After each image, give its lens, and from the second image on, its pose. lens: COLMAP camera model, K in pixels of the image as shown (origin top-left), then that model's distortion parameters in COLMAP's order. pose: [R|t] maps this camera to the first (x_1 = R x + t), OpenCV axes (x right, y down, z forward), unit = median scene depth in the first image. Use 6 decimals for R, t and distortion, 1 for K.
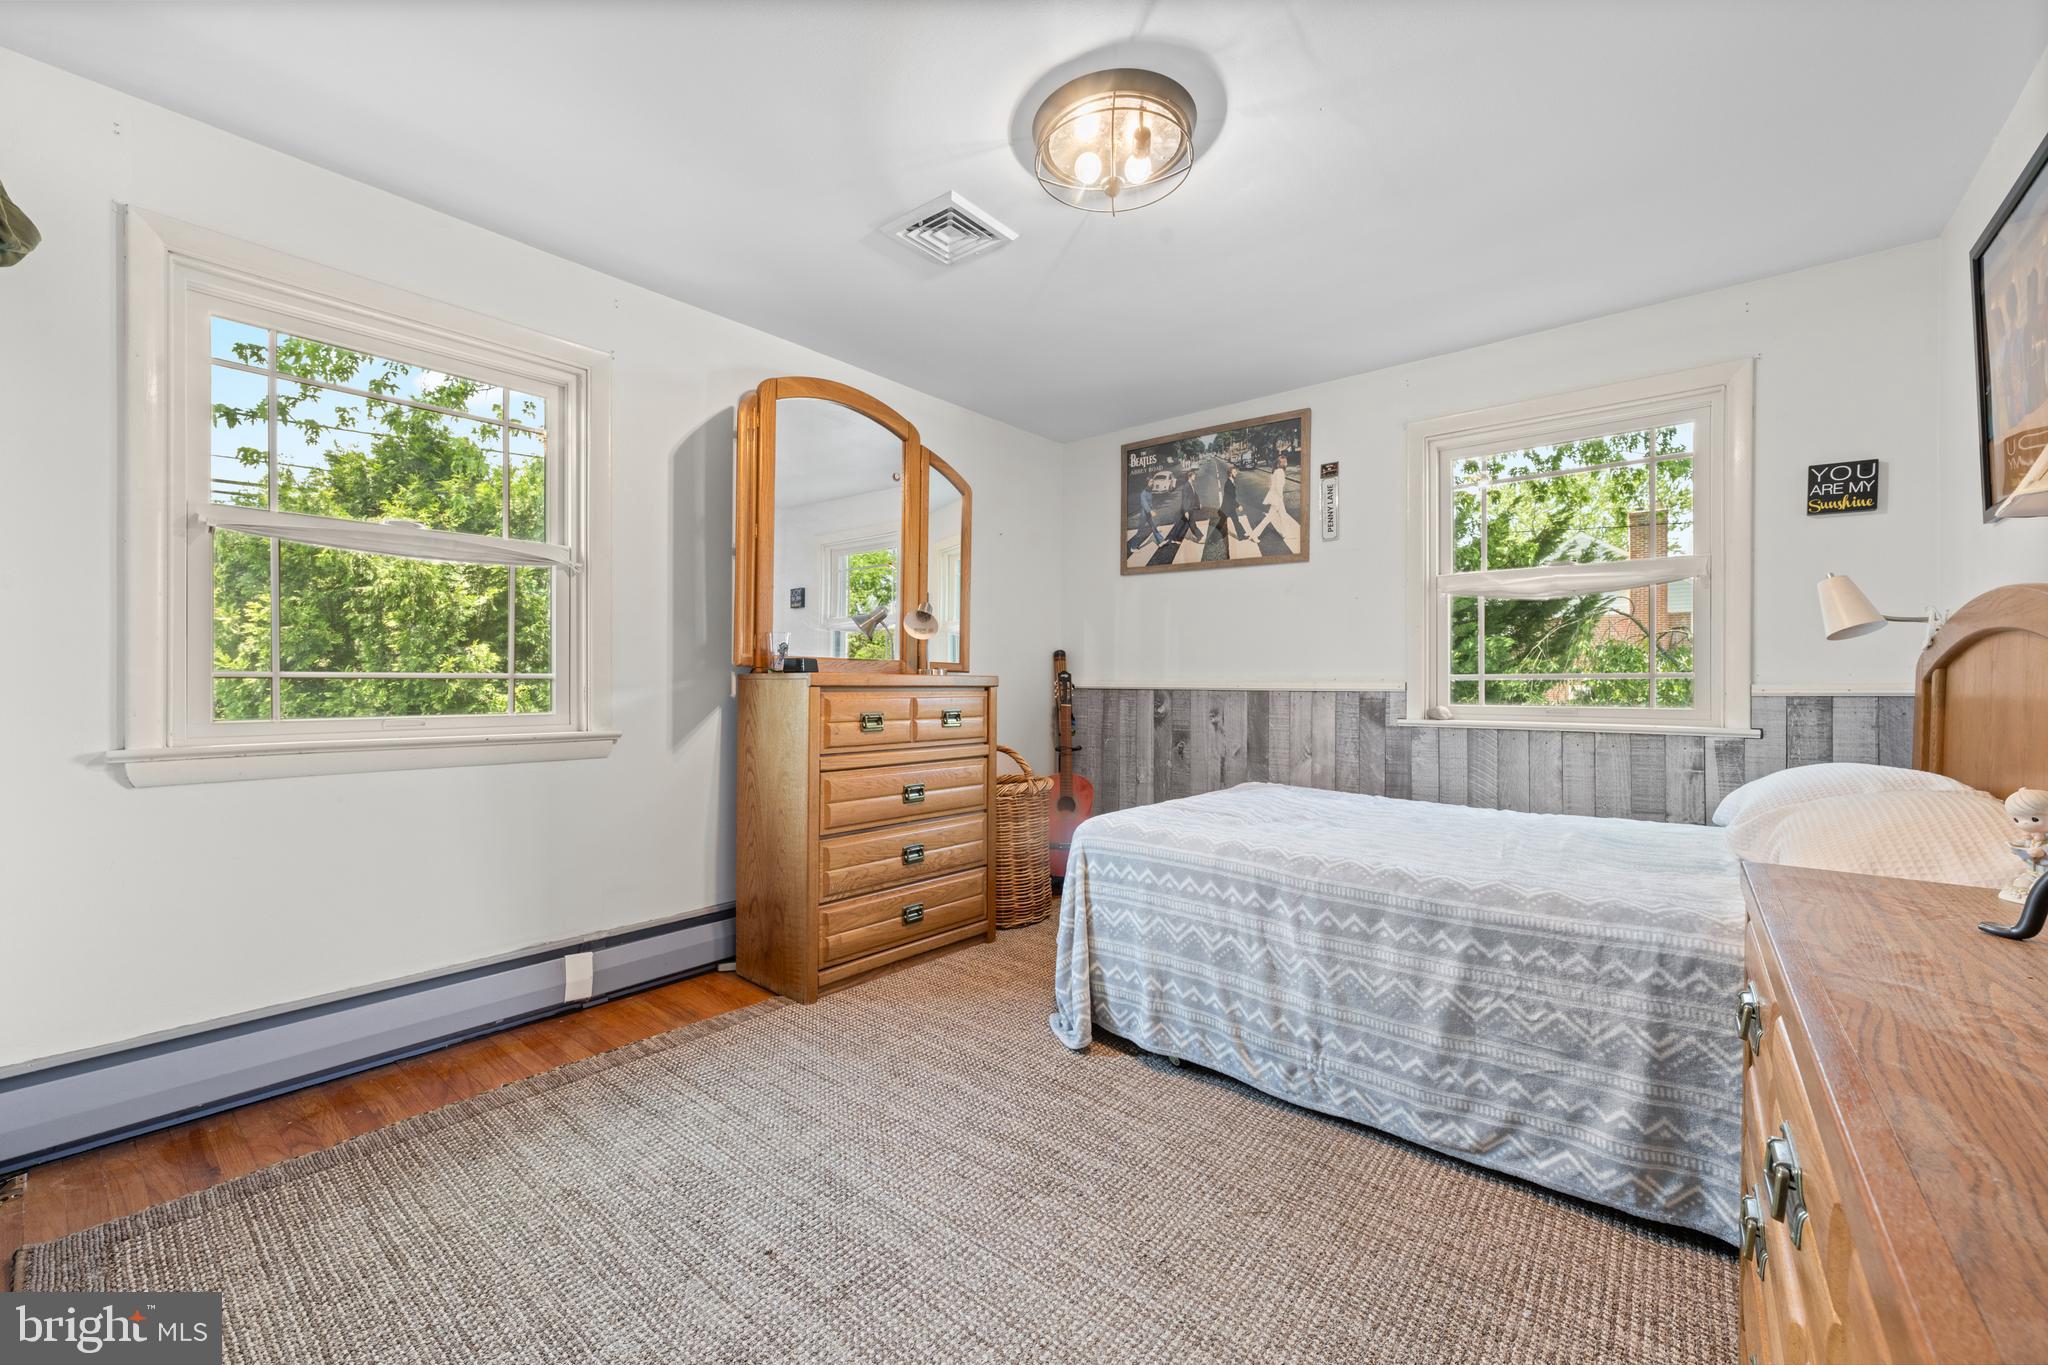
lens RADIAL K [[797.0, 0, 1020.3], [0, 797.0, 683.4], [0, 0, 1]] dist [0.010203, -0.000059]
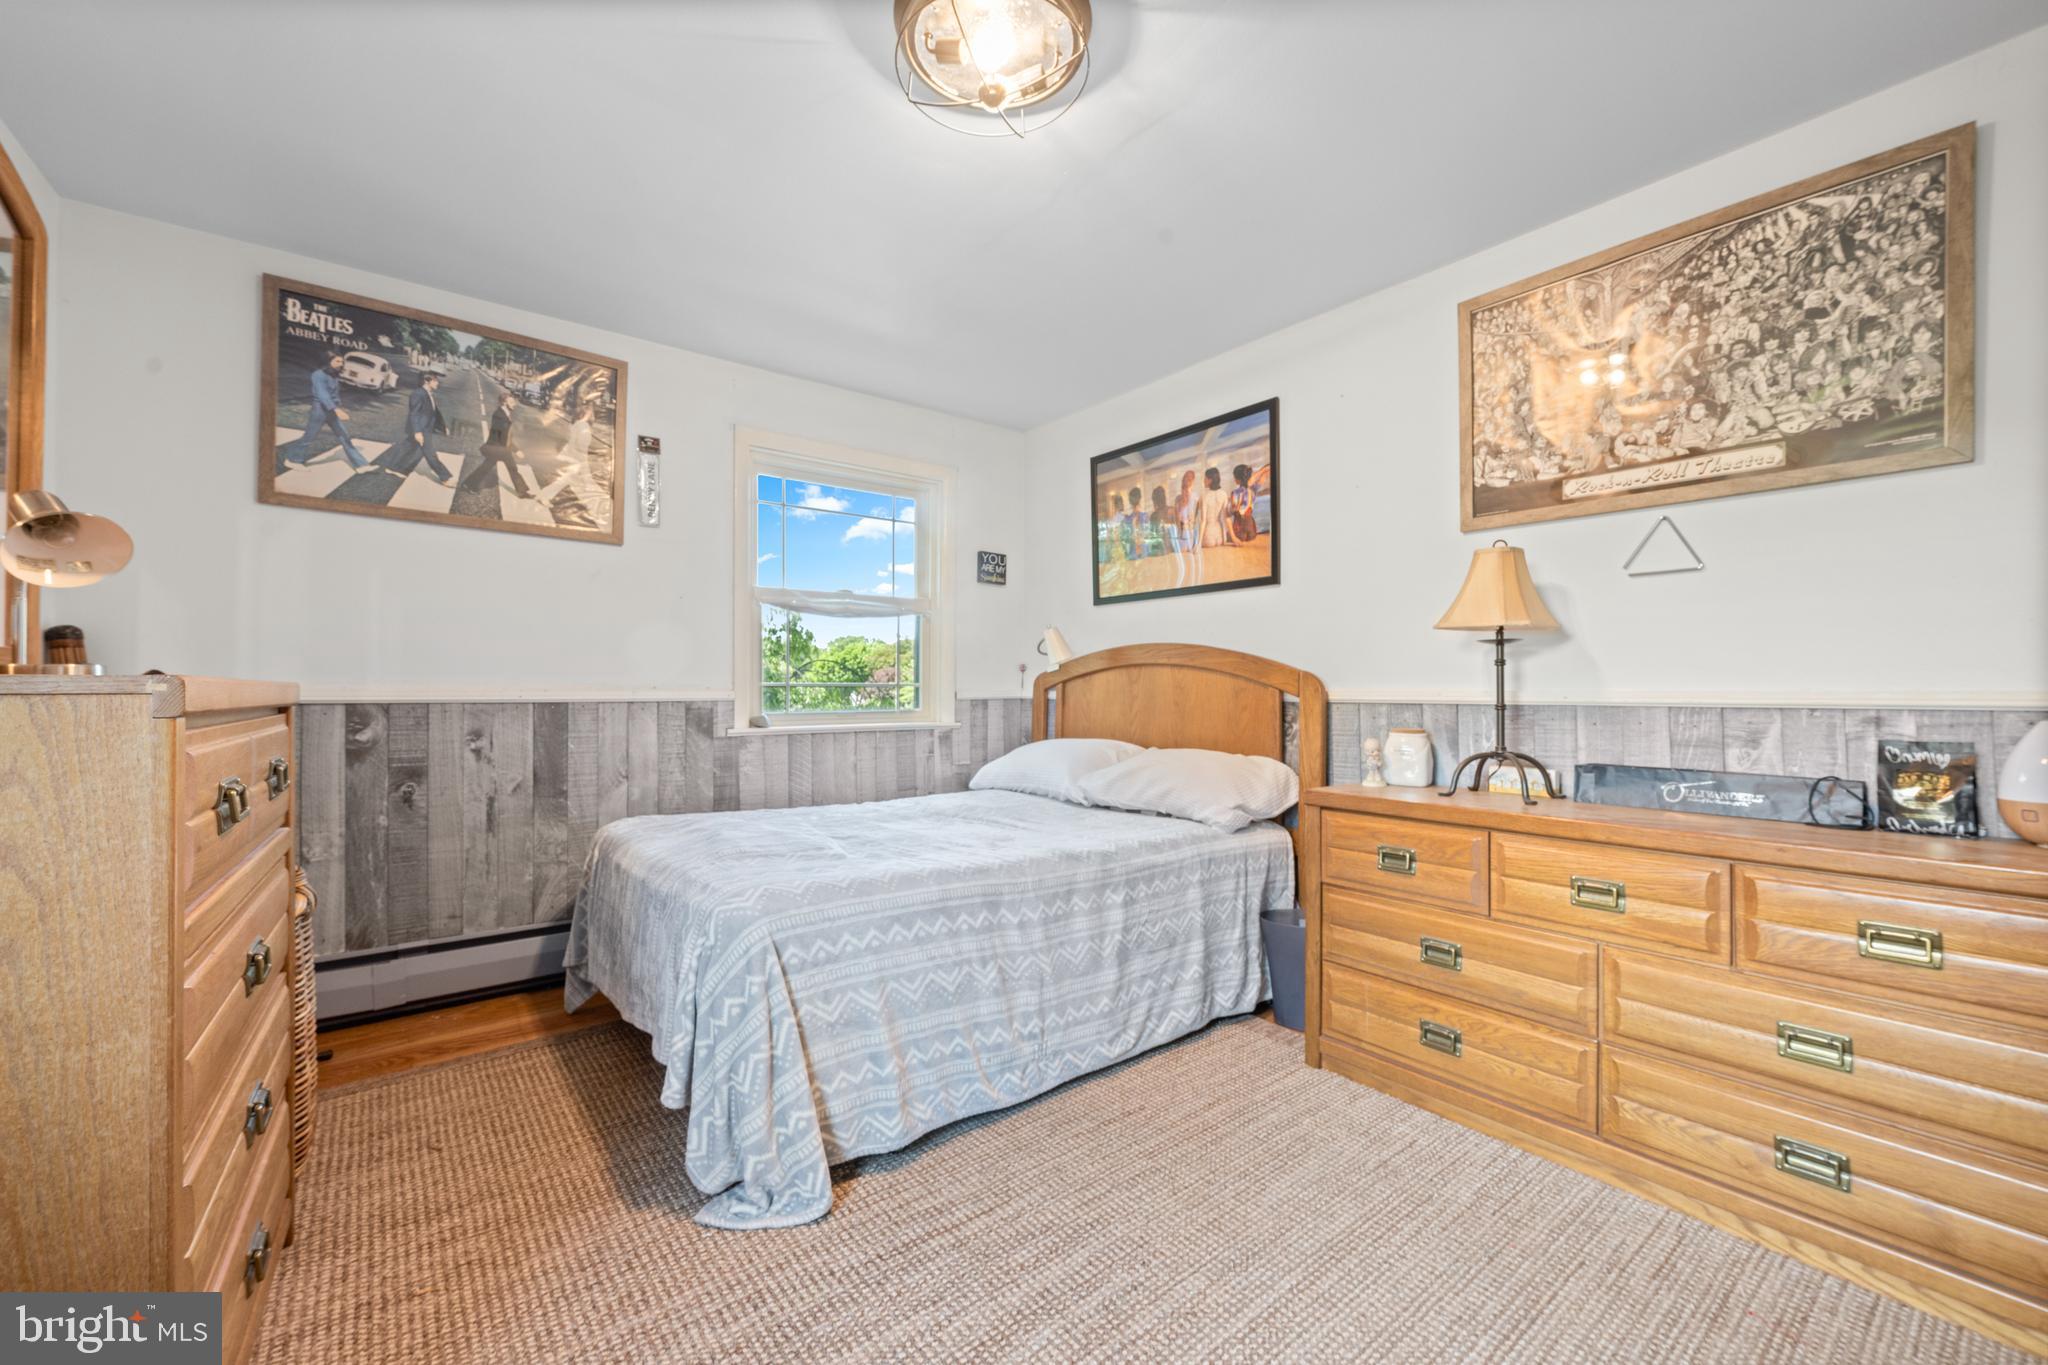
lens RADIAL K [[797.0, 0, 1022.9], [0, 797.0, 685.3], [0, 0, 1]] dist [0.010203, -0.000059]
pose [[0.235048, 0.001596, 0.971983, -0.351597], [0.001031, 0.999998, -0.001891, -0.005349], [-0.971983, 0.001446, 0.235046, 0.401442]]
